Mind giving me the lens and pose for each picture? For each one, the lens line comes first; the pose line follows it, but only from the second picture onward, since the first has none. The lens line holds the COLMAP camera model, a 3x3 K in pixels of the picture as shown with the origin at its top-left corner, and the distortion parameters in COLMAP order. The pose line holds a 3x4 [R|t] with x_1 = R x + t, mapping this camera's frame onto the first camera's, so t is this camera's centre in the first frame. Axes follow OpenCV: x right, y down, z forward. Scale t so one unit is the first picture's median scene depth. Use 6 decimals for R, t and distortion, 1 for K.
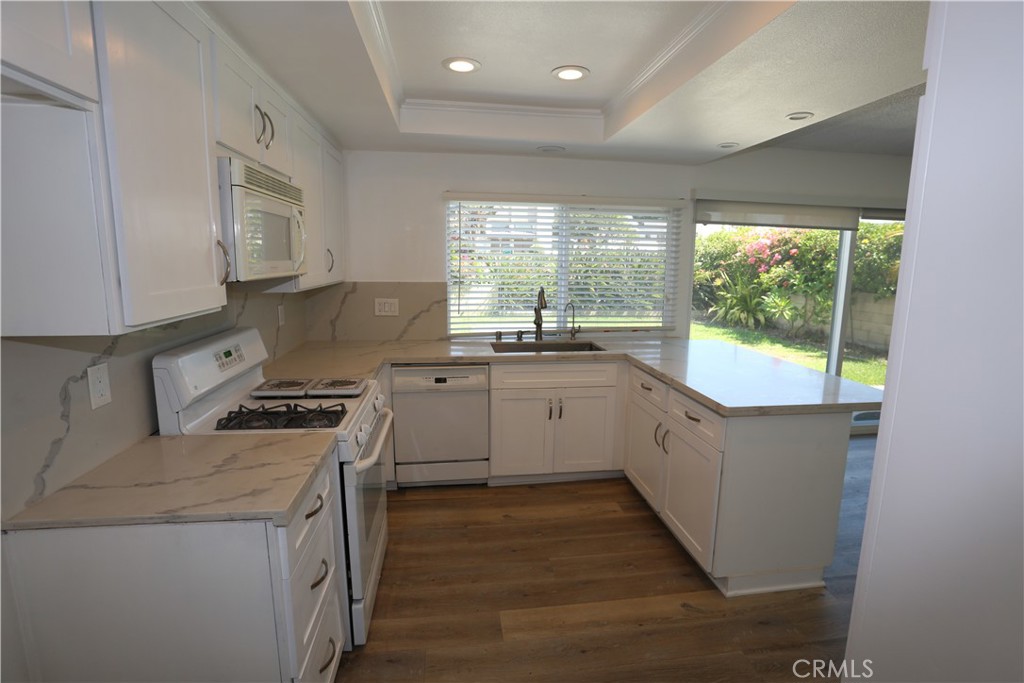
lens RADIAL K [[500.0, 0, 513.7], [0, 500.0, 342.1], [0, 0, 1]] dist [-0.045212, 0.011289]
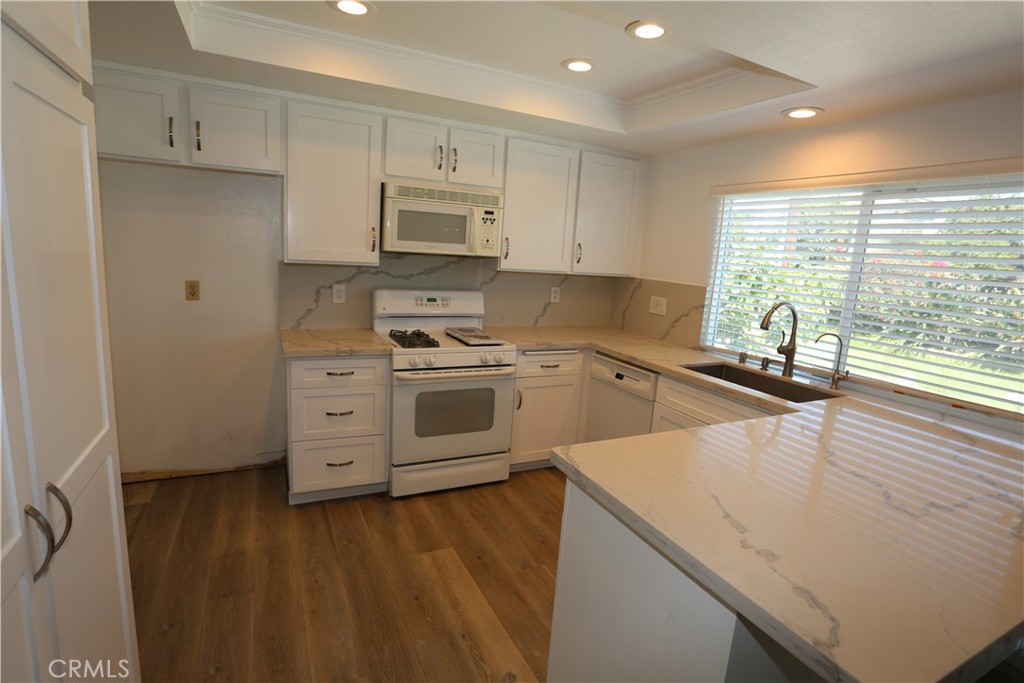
lens RADIAL K [[500.0, 0, 513.9], [0, 500.0, 337.3], [0, 0, 1]] dist [-0.045212, 0.011289]
pose [[0.322918, 0.172023, -0.930662, 0.697621], [-0.216607, 0.970676, 0.104261, -0.057001], [0.921306, 0.167920, 0.350710, 0.444081]]
